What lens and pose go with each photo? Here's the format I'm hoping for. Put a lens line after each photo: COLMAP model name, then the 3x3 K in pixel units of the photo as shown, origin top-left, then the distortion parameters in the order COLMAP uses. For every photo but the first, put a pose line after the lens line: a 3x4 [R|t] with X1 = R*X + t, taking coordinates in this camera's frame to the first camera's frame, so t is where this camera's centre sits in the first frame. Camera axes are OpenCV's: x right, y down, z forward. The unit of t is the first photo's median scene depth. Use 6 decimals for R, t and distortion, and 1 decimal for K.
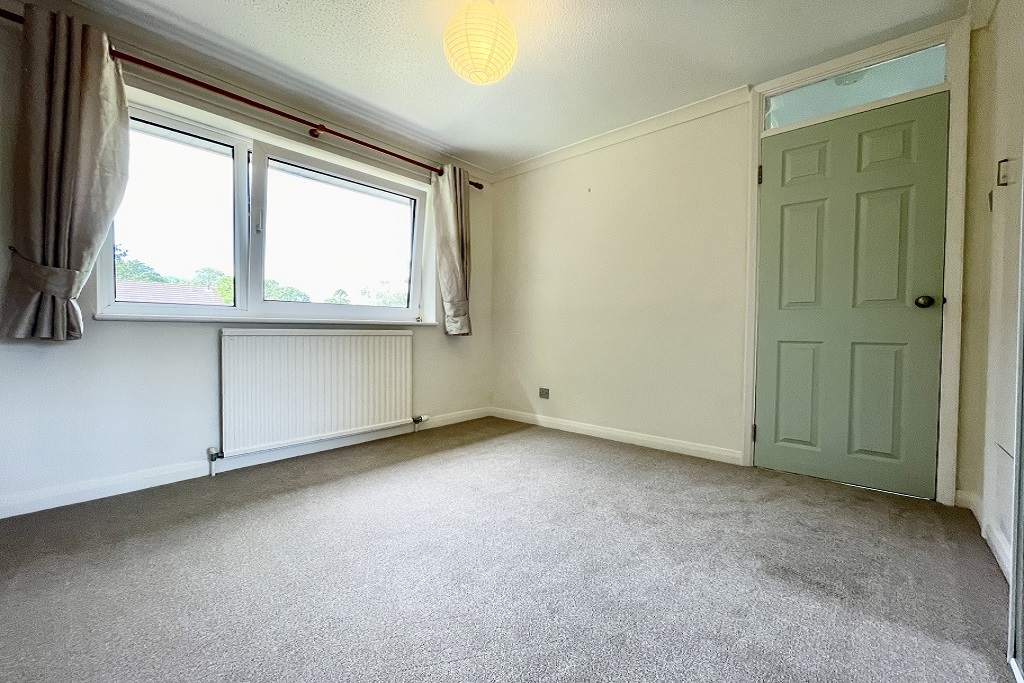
lens RADIAL K [[412.9, 0, 512.0], [0, 412.9, 336.6], [0, 0, 1]] dist [0.001531, -0.001106]
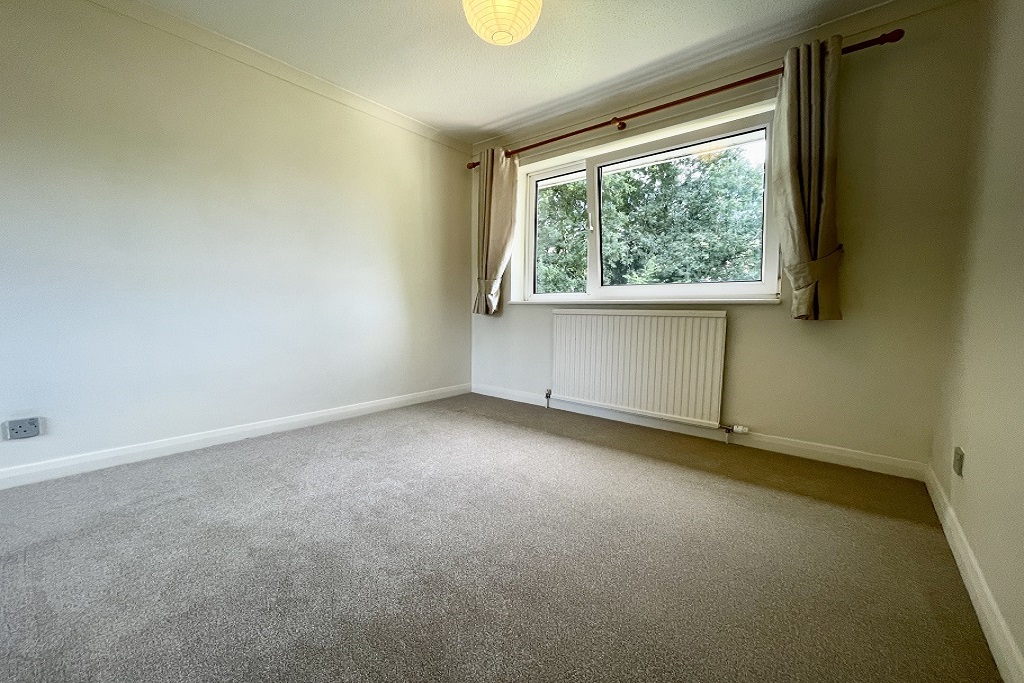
lens RADIAL K [[412.9, 0, 518.1], [0, 412.9, 338.3], [0, 0, 1]] dist [0.001531, -0.001106]
pose [[0.043497, 0.063917, -0.997007, 0.575558], [-0.021065, 0.997788, 0.063048, -0.004556], [0.998831, 0.018260, 0.044747, 0.650419]]
